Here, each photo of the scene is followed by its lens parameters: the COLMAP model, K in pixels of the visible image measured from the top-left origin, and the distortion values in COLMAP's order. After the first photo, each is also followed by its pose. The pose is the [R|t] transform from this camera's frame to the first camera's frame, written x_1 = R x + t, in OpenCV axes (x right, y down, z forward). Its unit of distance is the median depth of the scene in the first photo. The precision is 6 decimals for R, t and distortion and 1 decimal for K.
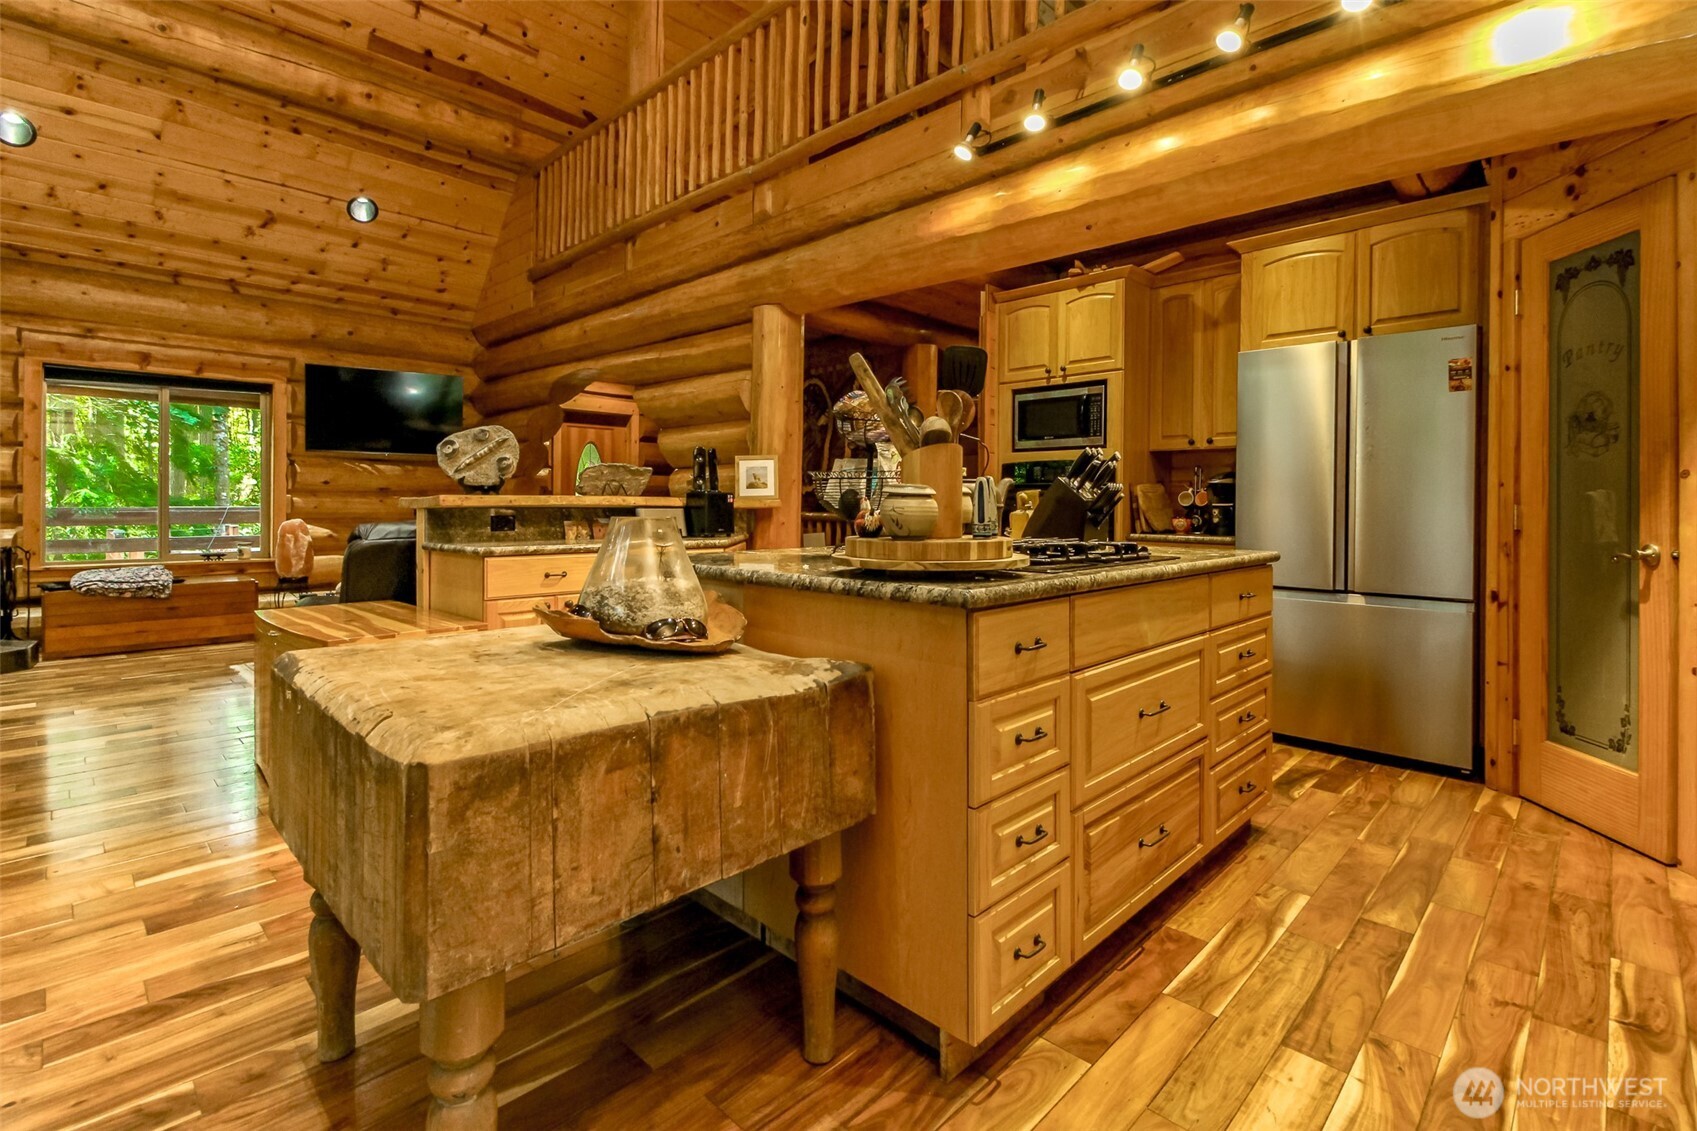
lens RADIAL K [[775.2, 0, 815.1], [0, 775.2, 509.9], [0, 0, 1]] dist [0.015824, -0.012354]
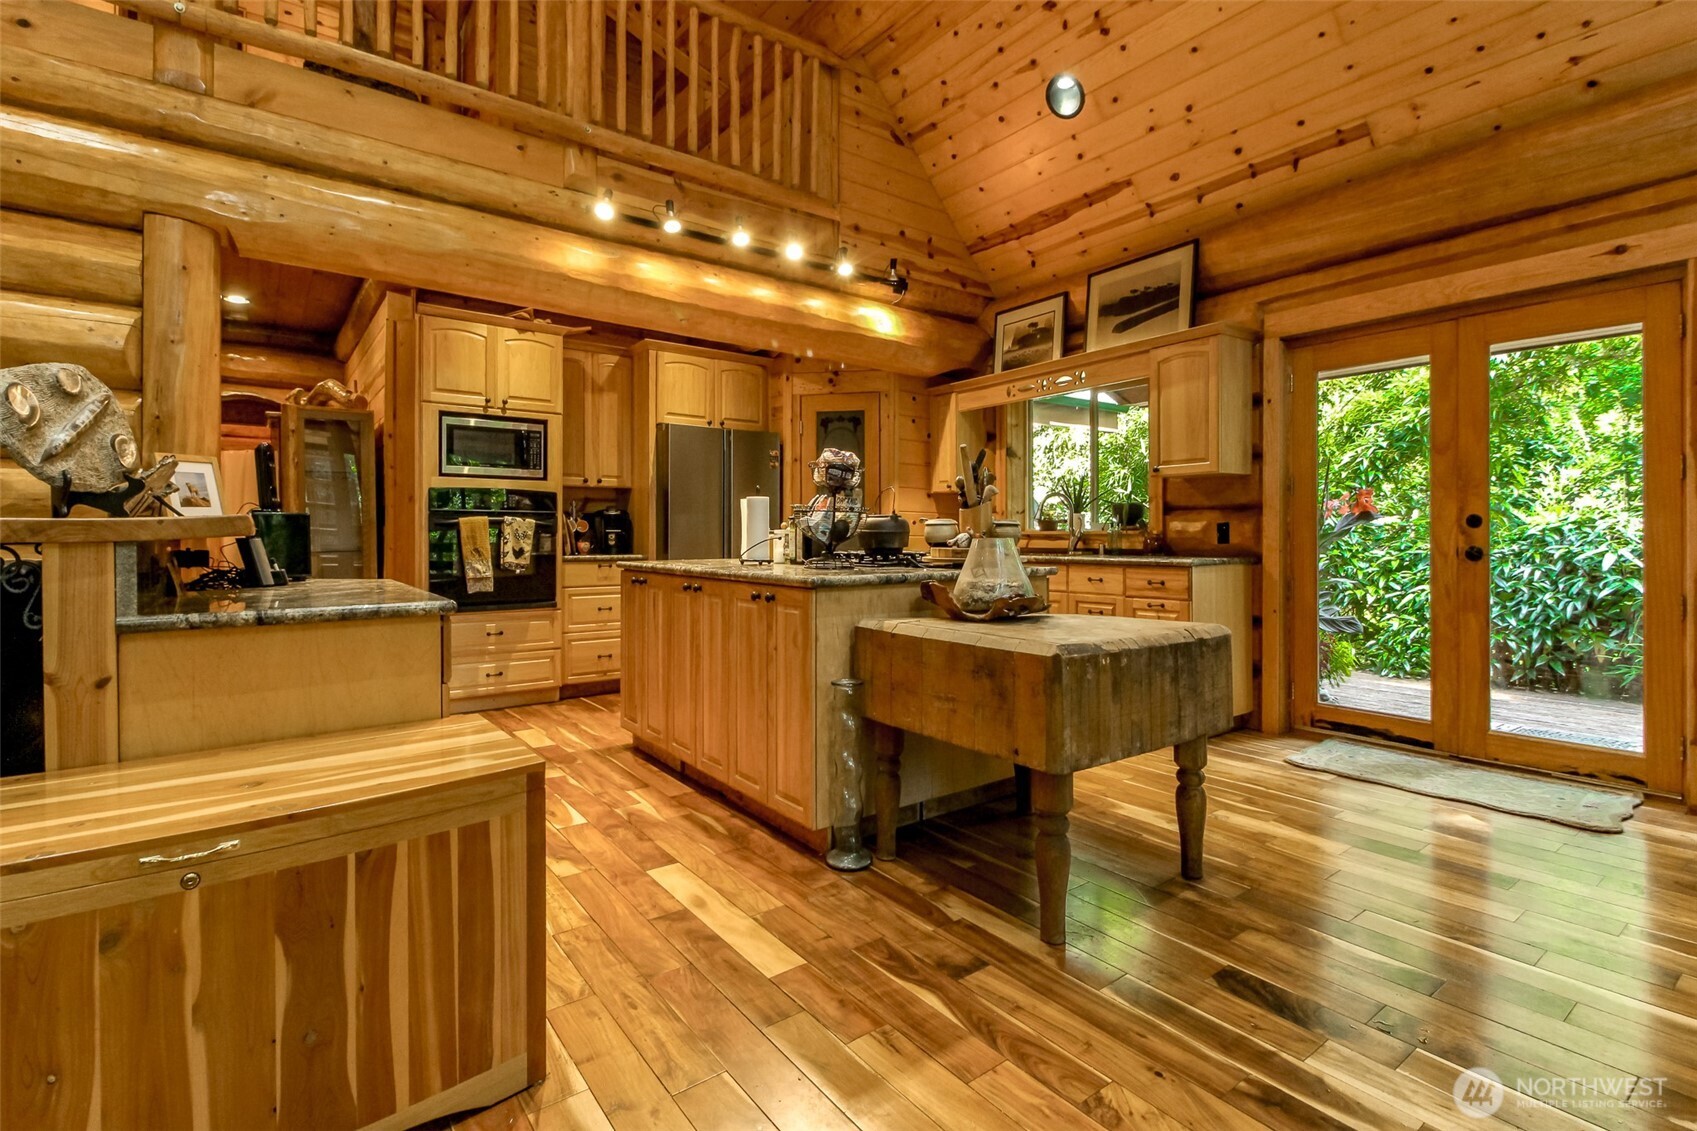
lens RADIAL K [[799.3, 0, 840.1], [0, 799.3, 539.5], [0, 0, 1]] dist [0.016353, 0.000044]
pose [[0.143299, -0.012762, 0.989597, -0.720480], [0.006874, 0.999906, 0.011899, -0.005313], [-0.989656, 0.005098, 0.143373, 0.411536]]
